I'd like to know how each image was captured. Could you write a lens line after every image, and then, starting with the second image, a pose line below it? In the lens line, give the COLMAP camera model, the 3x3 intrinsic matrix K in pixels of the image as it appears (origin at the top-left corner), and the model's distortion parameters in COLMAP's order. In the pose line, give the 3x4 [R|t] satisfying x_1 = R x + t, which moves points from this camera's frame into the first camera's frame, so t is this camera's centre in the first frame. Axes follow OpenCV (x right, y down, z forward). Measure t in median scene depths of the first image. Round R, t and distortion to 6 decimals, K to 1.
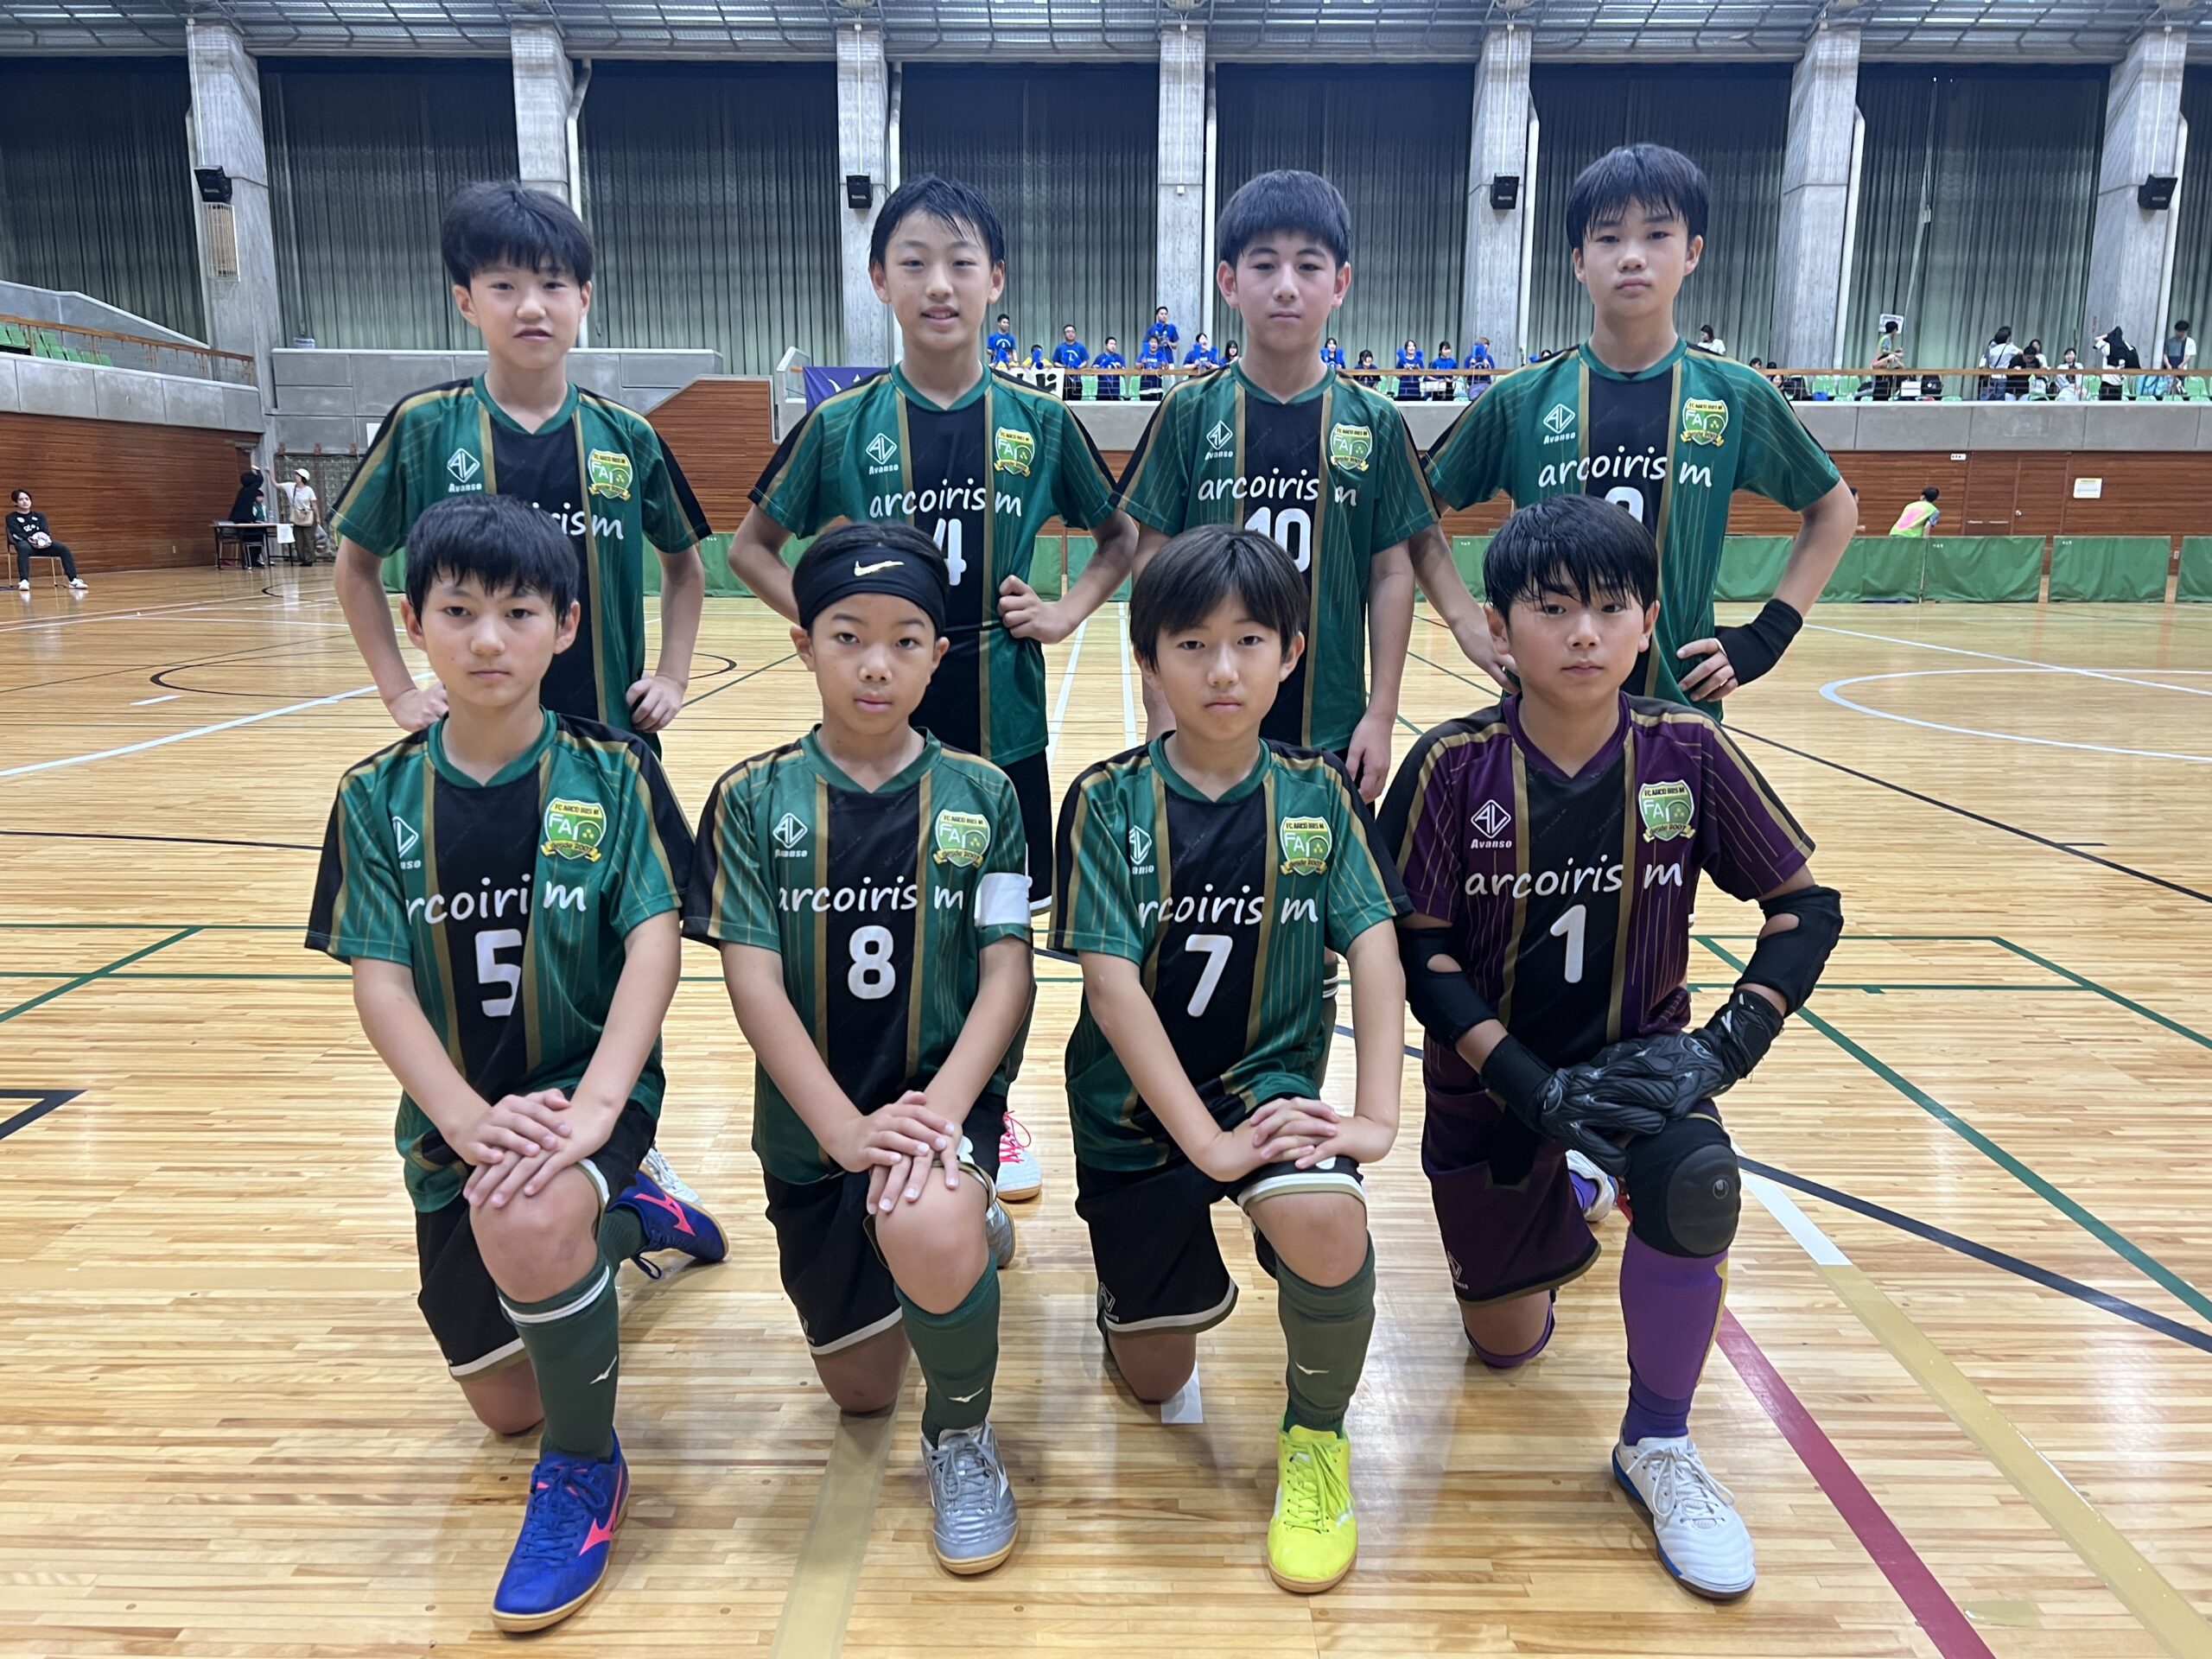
lens RADIAL K [[1712.8, 0, 1106.0], [0, 1712.8, 829.5], [0, 0, 1]] dist [0.072269, -0.079587]
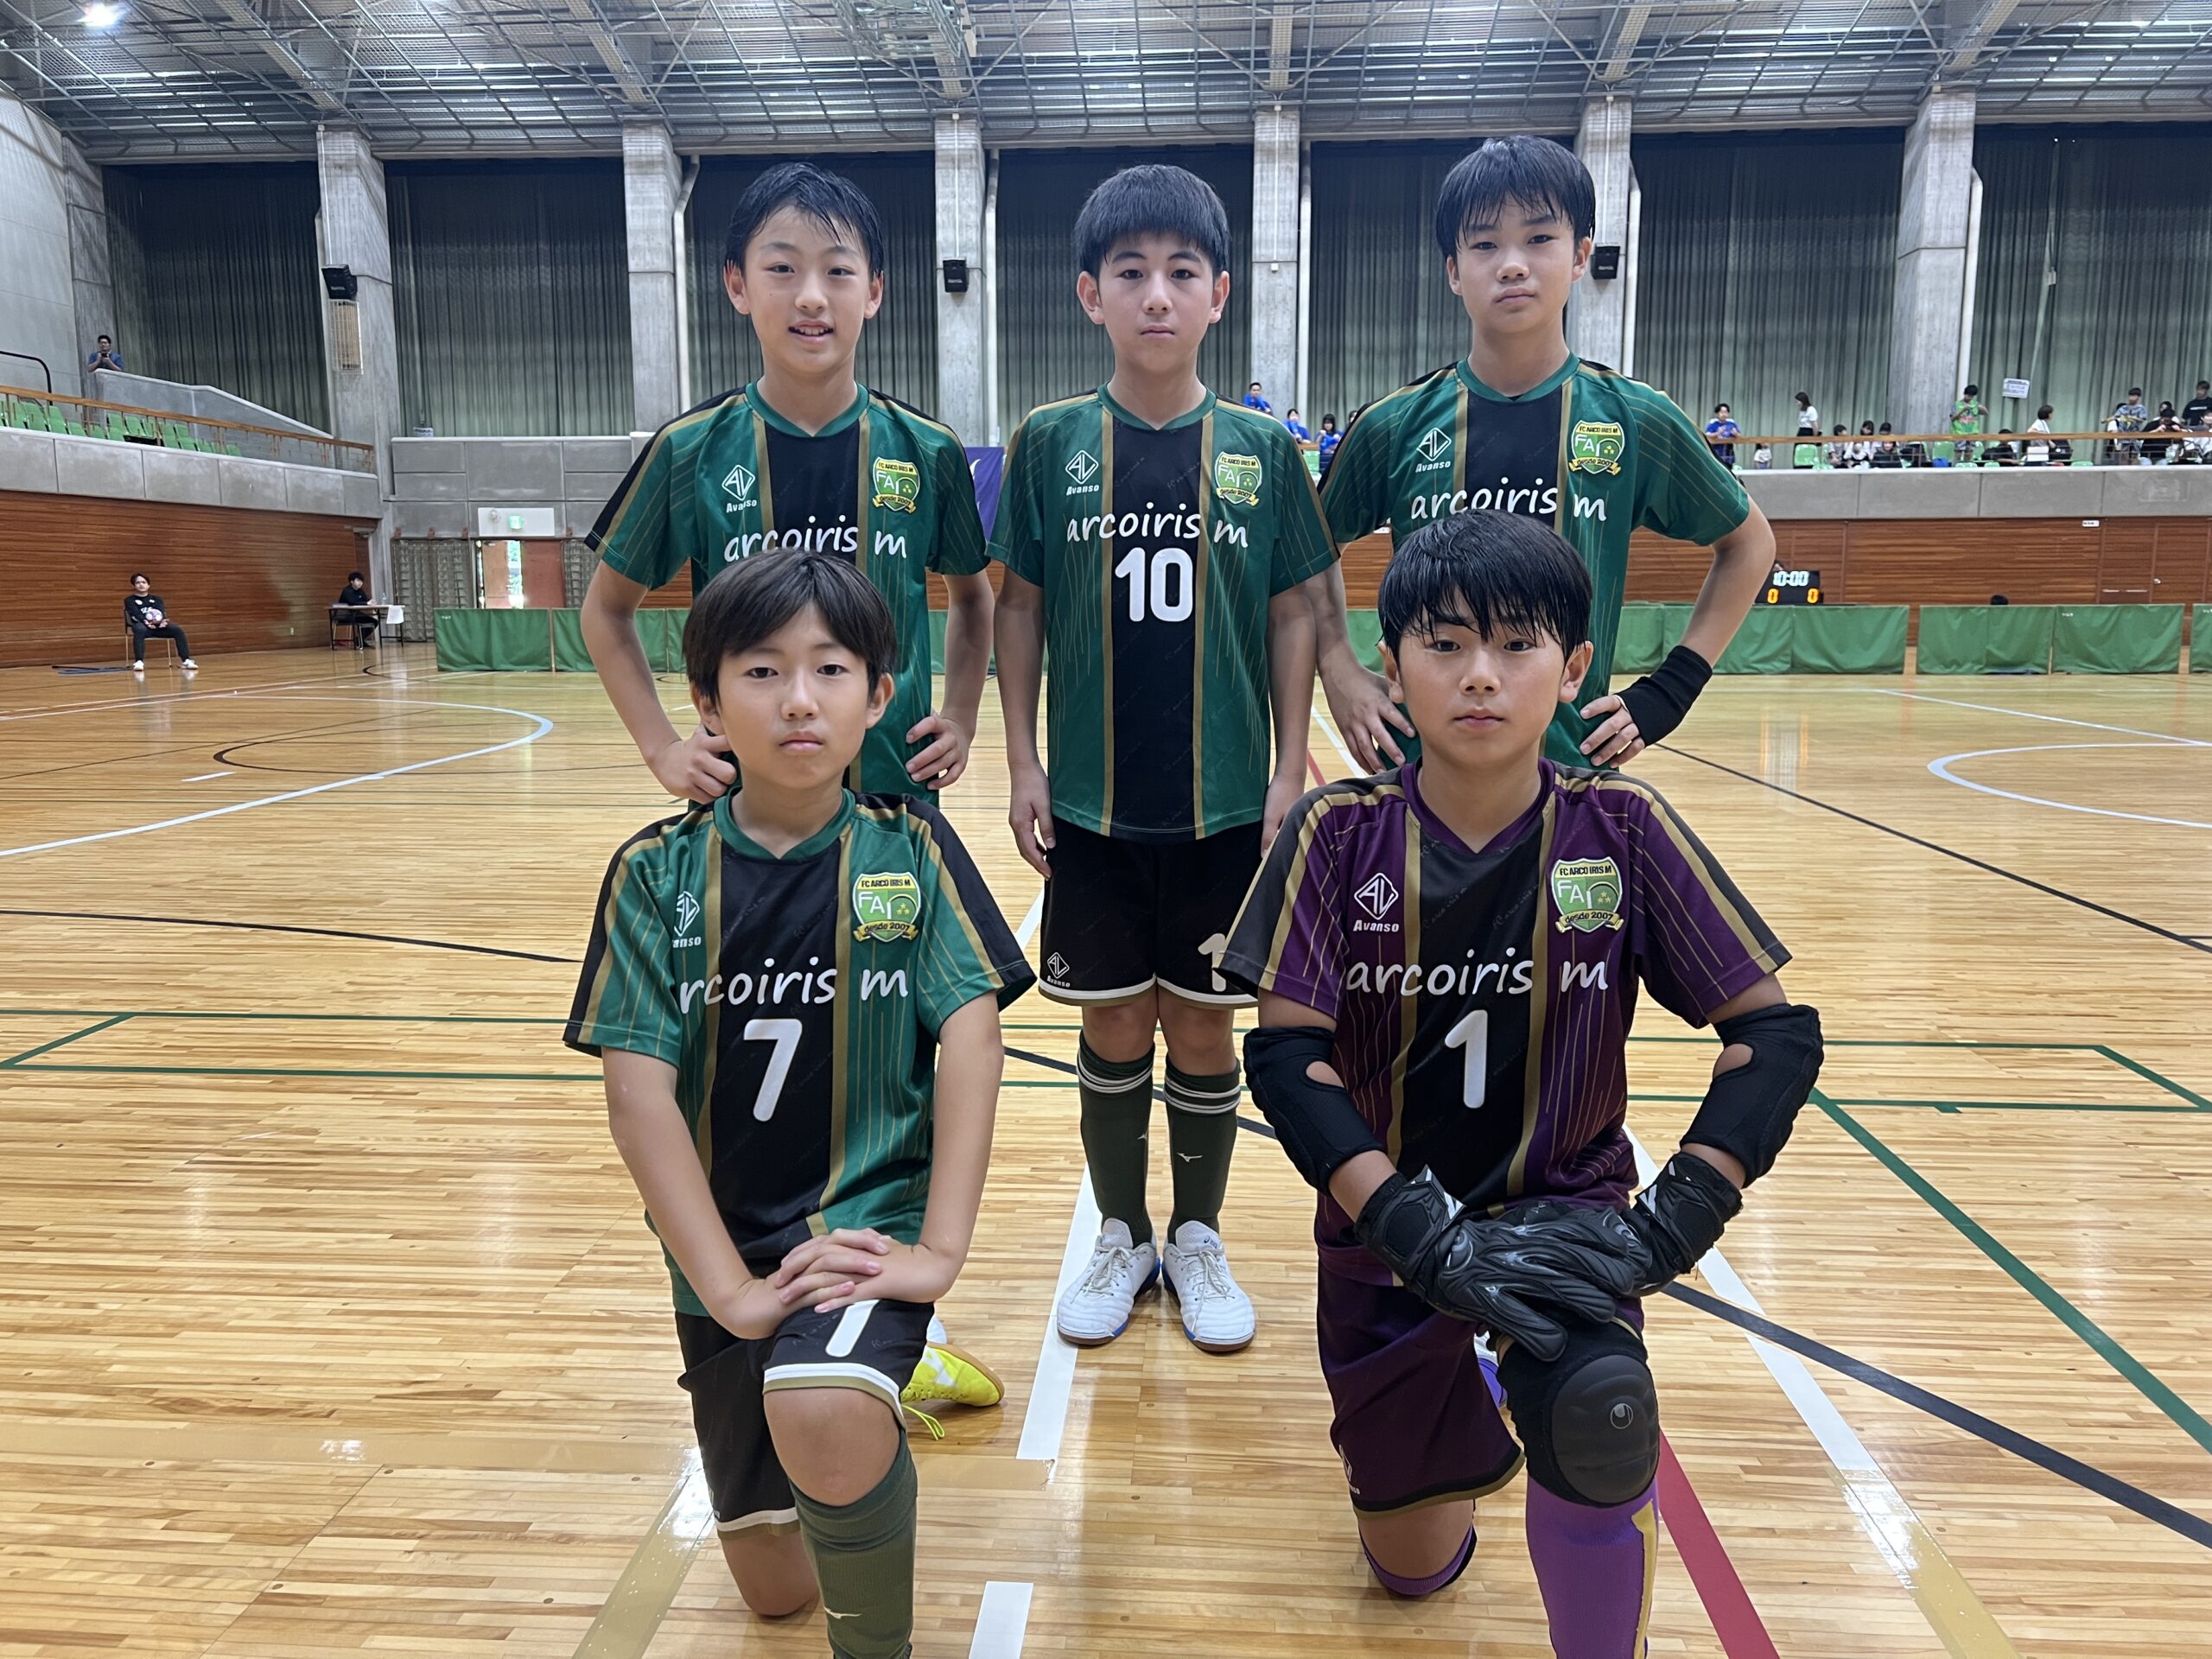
lens RADIAL K [[1717.3, 0, 1096.4], [0, 1717.3, 820.6], [0, 0, 1]] dist [0.063361, -0.071711]
pose [[0.997552, 0.001875, -0.069910, 0.011026], [-0.005327, 0.998774, -0.049223, -0.000844], [0.069732, 0.049475, 0.996338, 0.013740]]
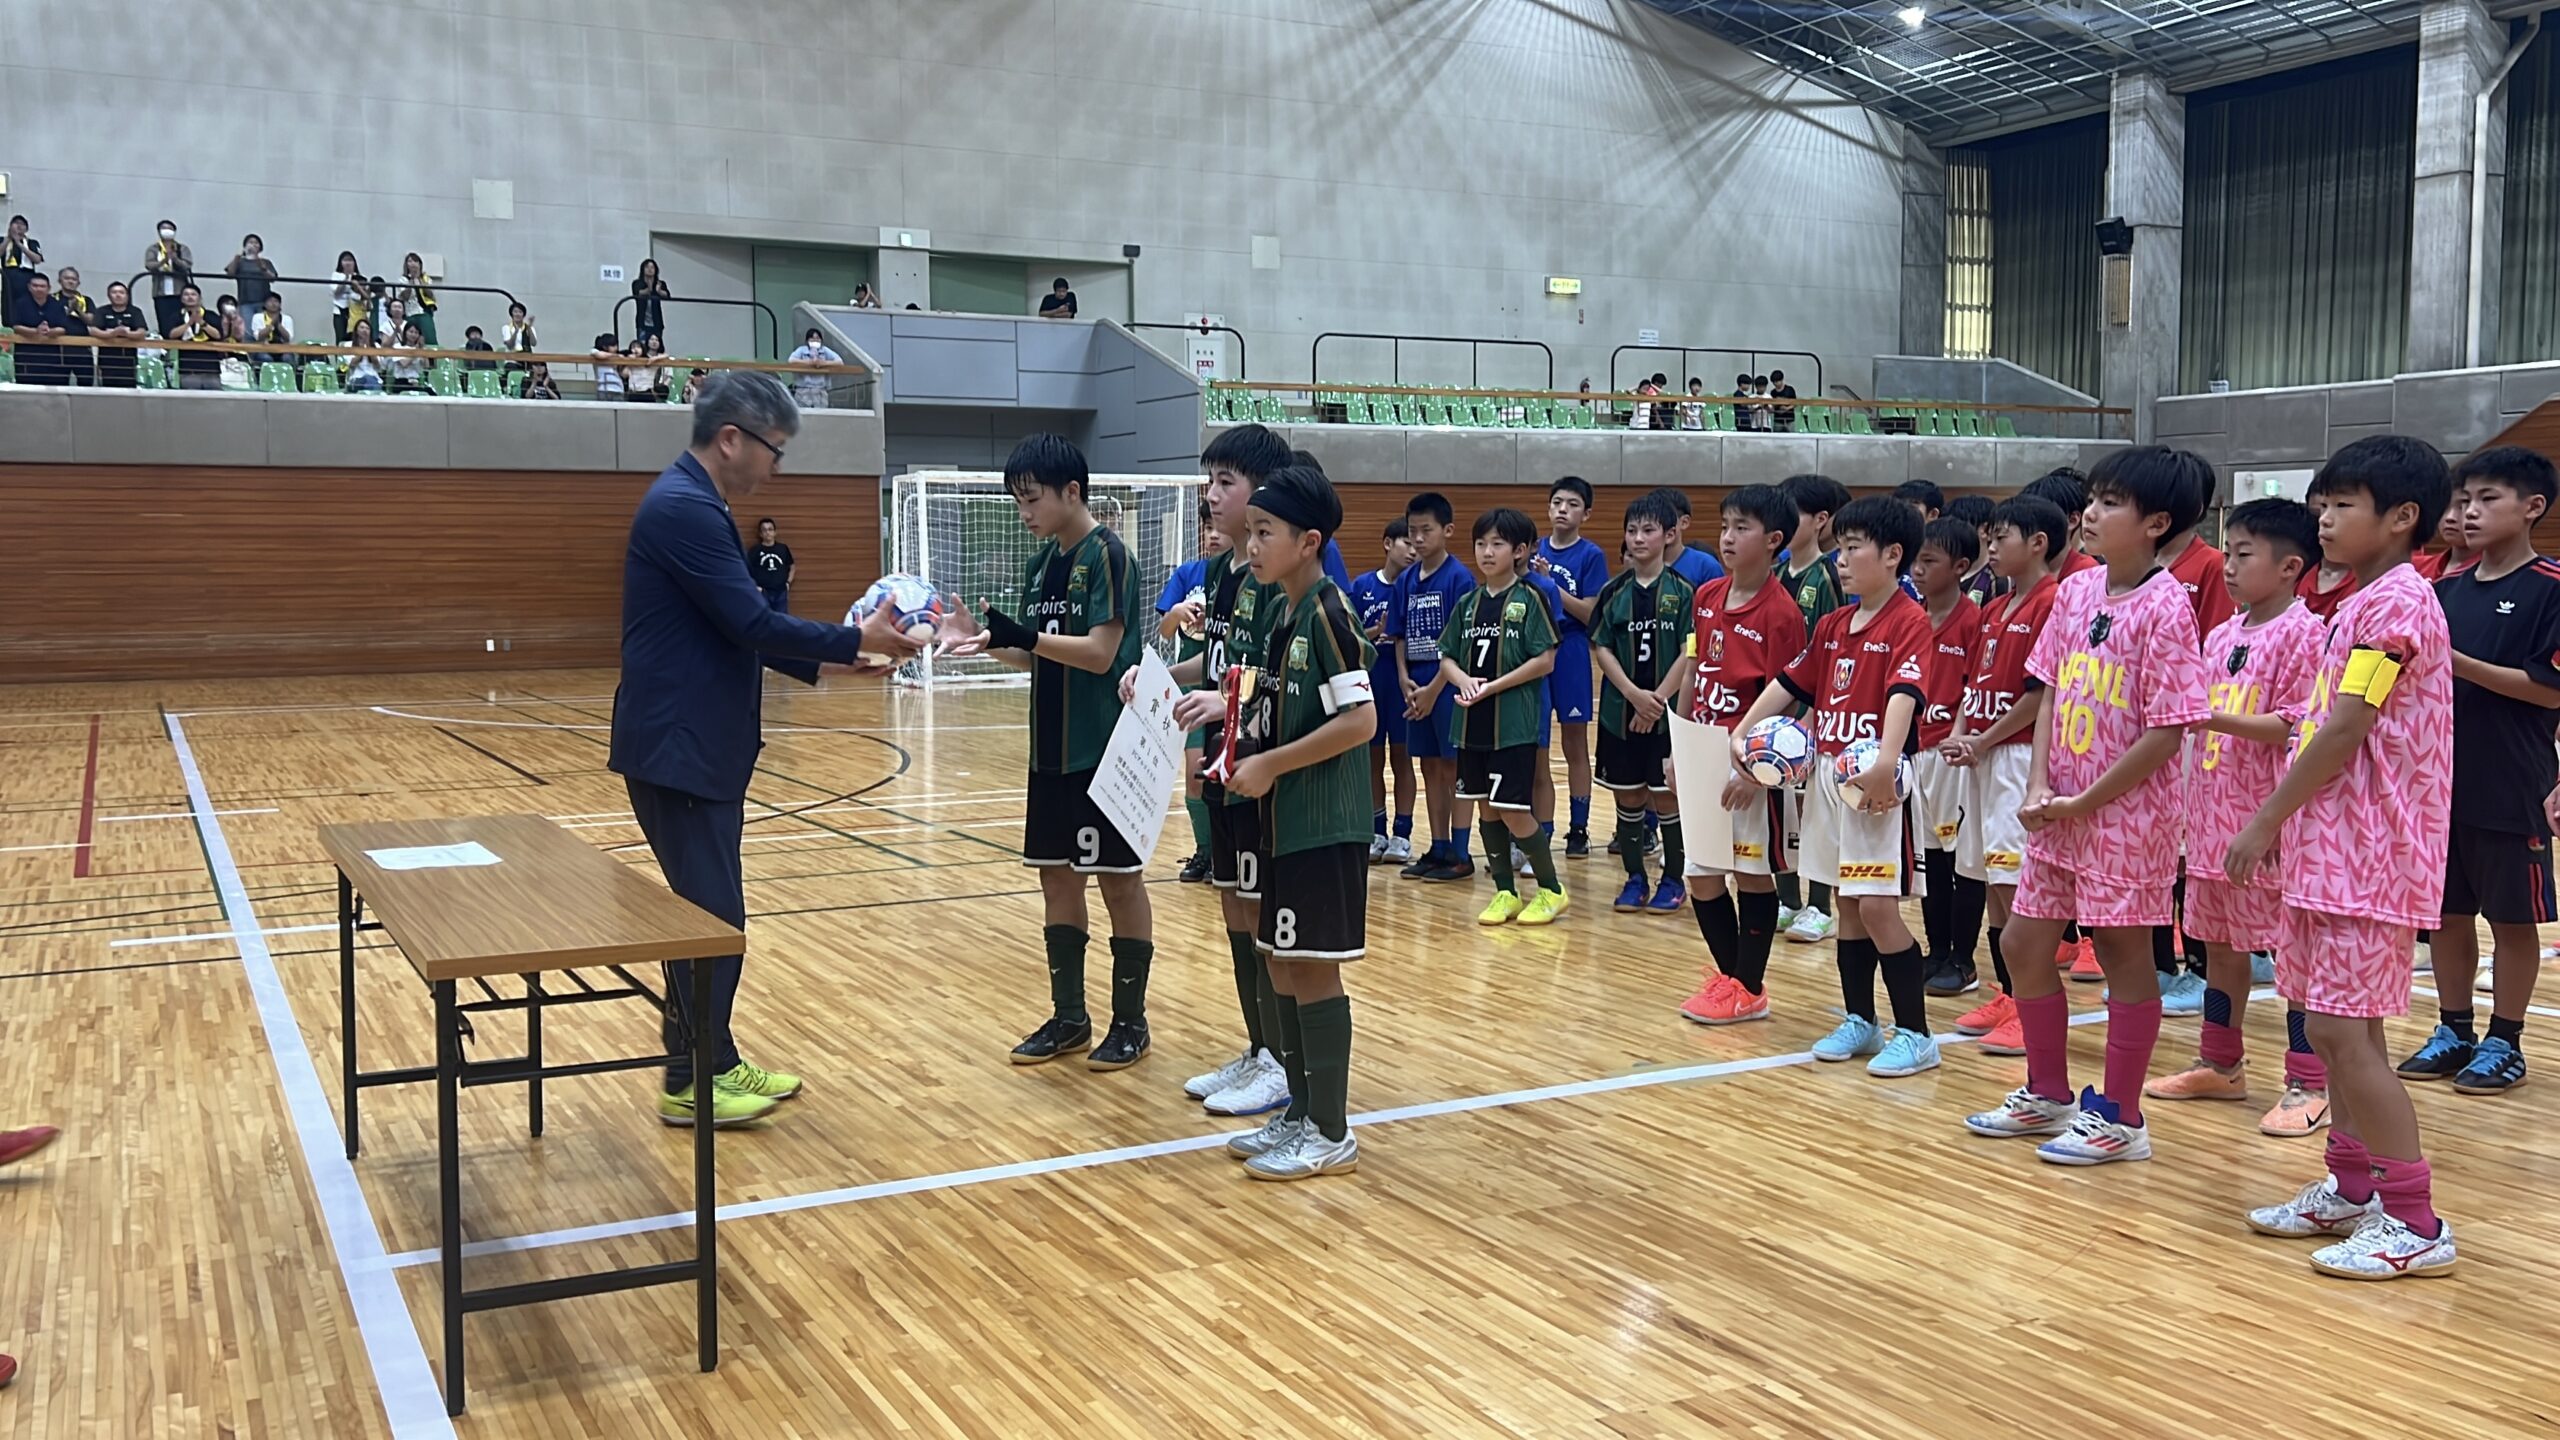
lens RADIAL K [[2199.3, 0, 1274.8], [0, 2199.3, 723.0], [0, 0, 1]] dist [0.080715, -0.129294]
pose [[0.468647, 0.059958, -0.881348, 0.365889], [-0.158028, 0.987291, -0.016864, -0.012164], [0.869136, 0.147181, 0.472166, 0.060251]]
